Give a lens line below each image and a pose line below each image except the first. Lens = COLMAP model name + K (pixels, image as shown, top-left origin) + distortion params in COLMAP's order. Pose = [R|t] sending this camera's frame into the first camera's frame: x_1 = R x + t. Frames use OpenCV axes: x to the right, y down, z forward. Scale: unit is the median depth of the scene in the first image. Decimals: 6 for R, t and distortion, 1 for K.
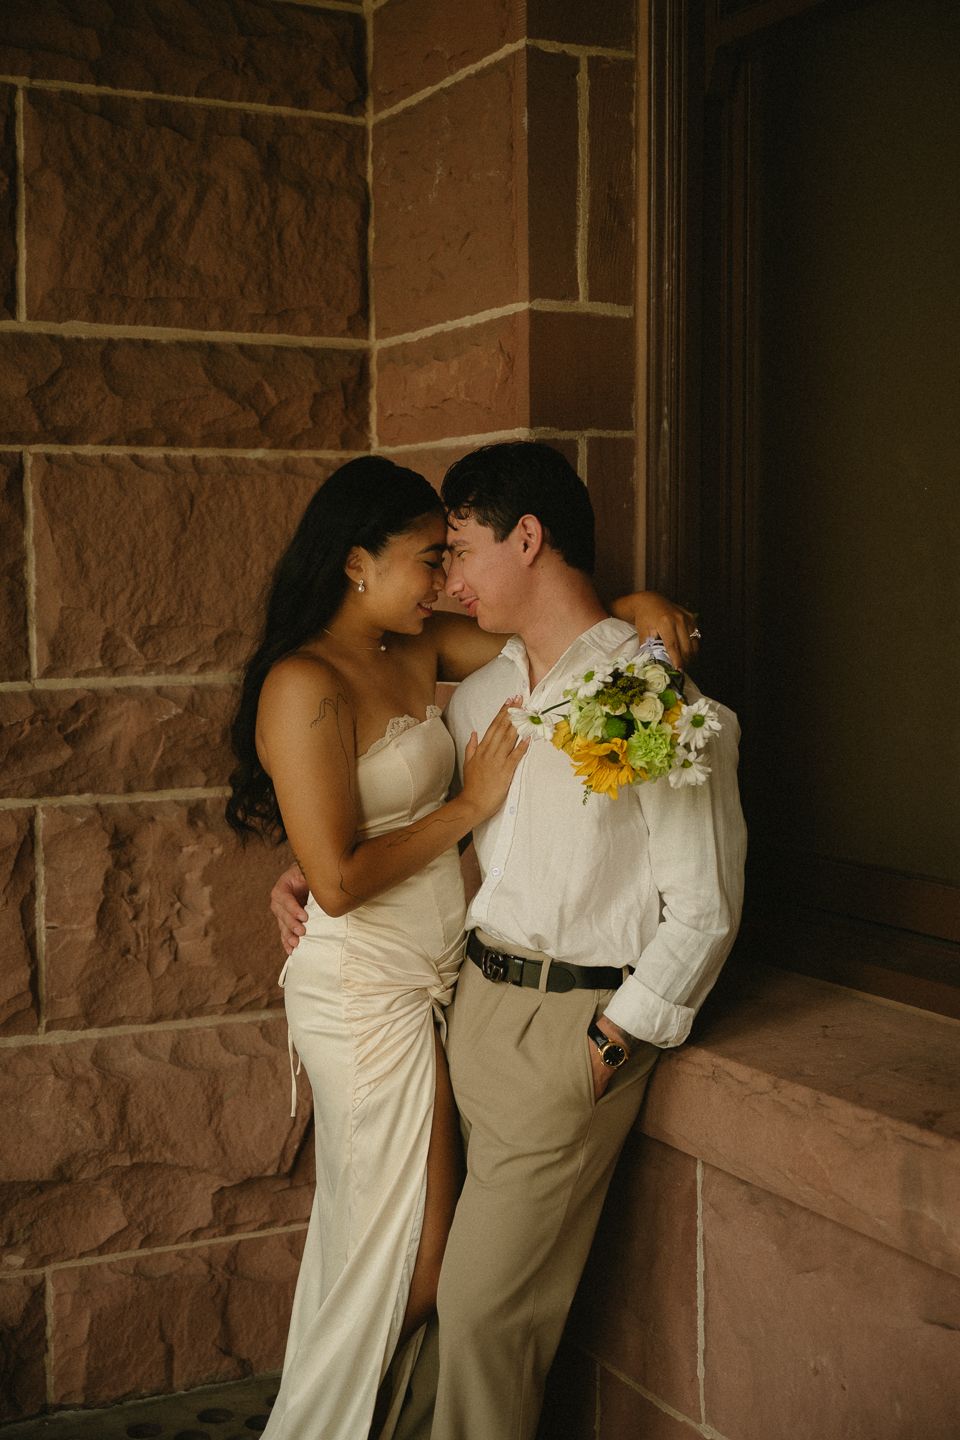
lens RADIAL K [[1962.3, 0, 482.5], [0, 1962.3, 712.7], [0, 0, 1]] dist [-0.001833, 0.005557]
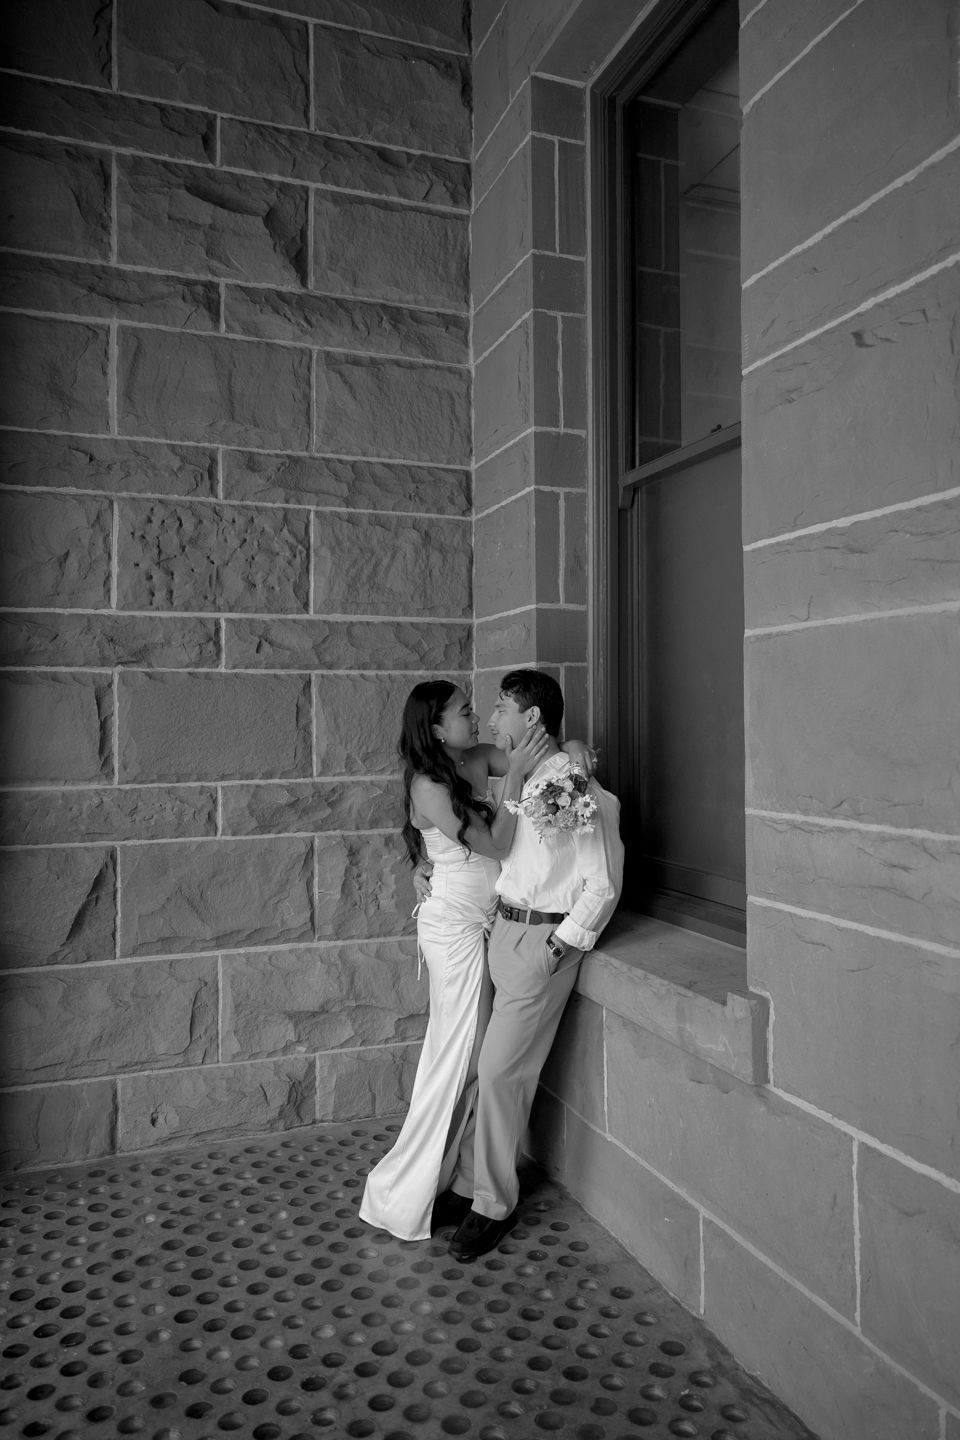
lens RADIAL K [[1037.6, 0, 480.0], [0, 1037.6, 720.0], [0, 0, 1]] dist [-0.005101, 0.002889]
pose [[0.993391, -0.000763, -0.114776, 0.085515], [-0.007006, 0.997710, -0.067268, -0.004113], [0.114564, 0.067627, 0.991111, -0.122784]]
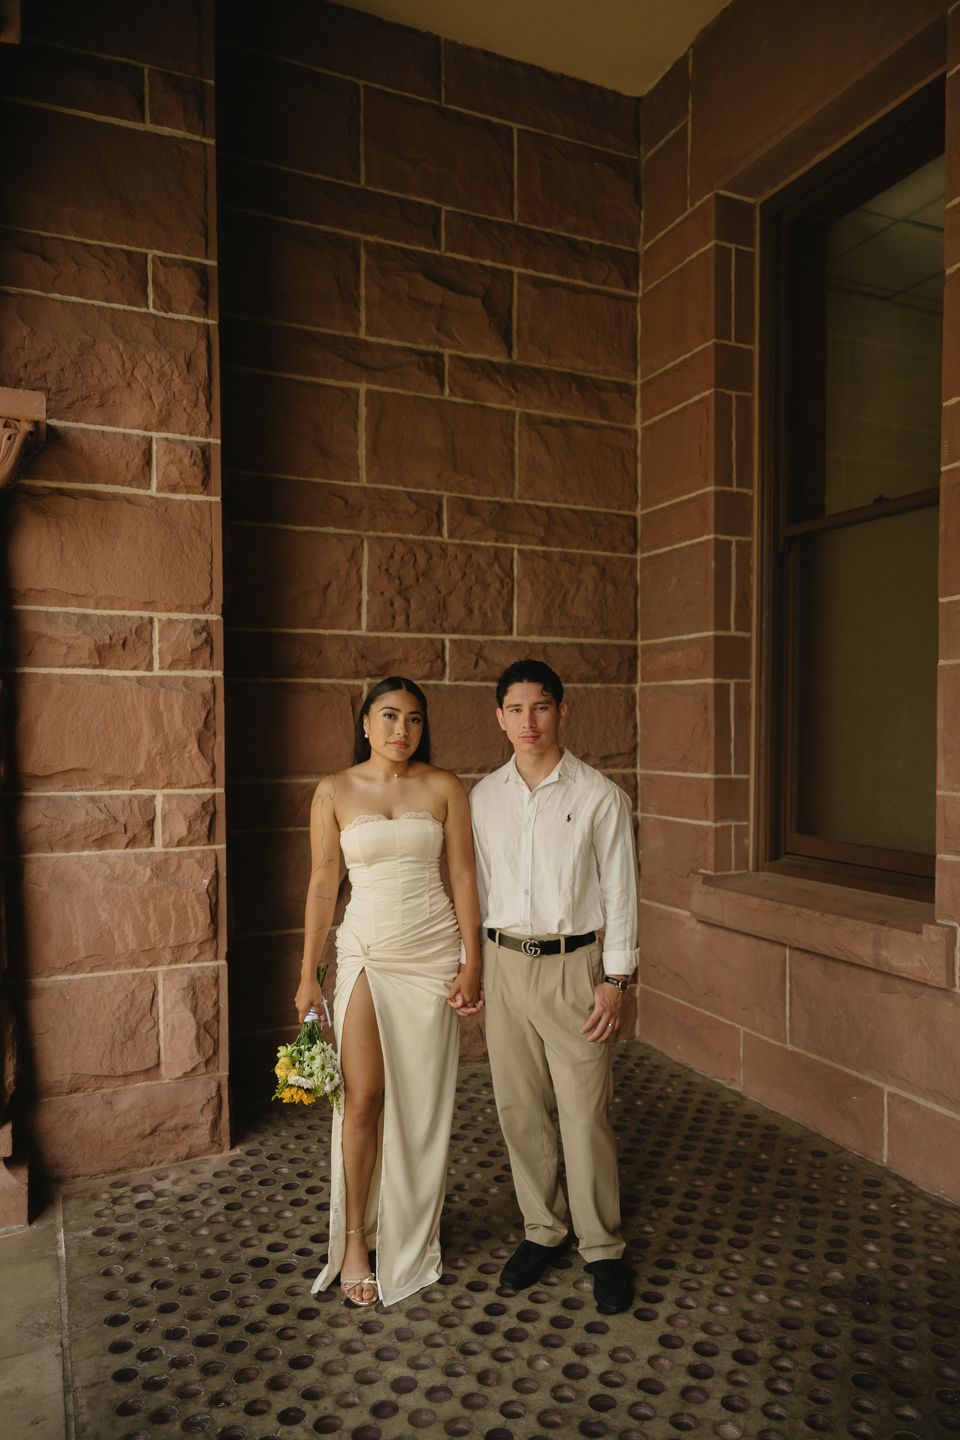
lens RADIAL K [[1028.3, 0, 529.5], [0, 1028.3, 770.0], [0, 0, 1]] dist [-0.003499, 0.001540]
pose [[0.999617, 0.006013, -0.027018, -0.172490], [-0.006672, 0.999680, -0.024391, 0.013652], [0.026863, 0.024562, 0.999337, -0.369086]]
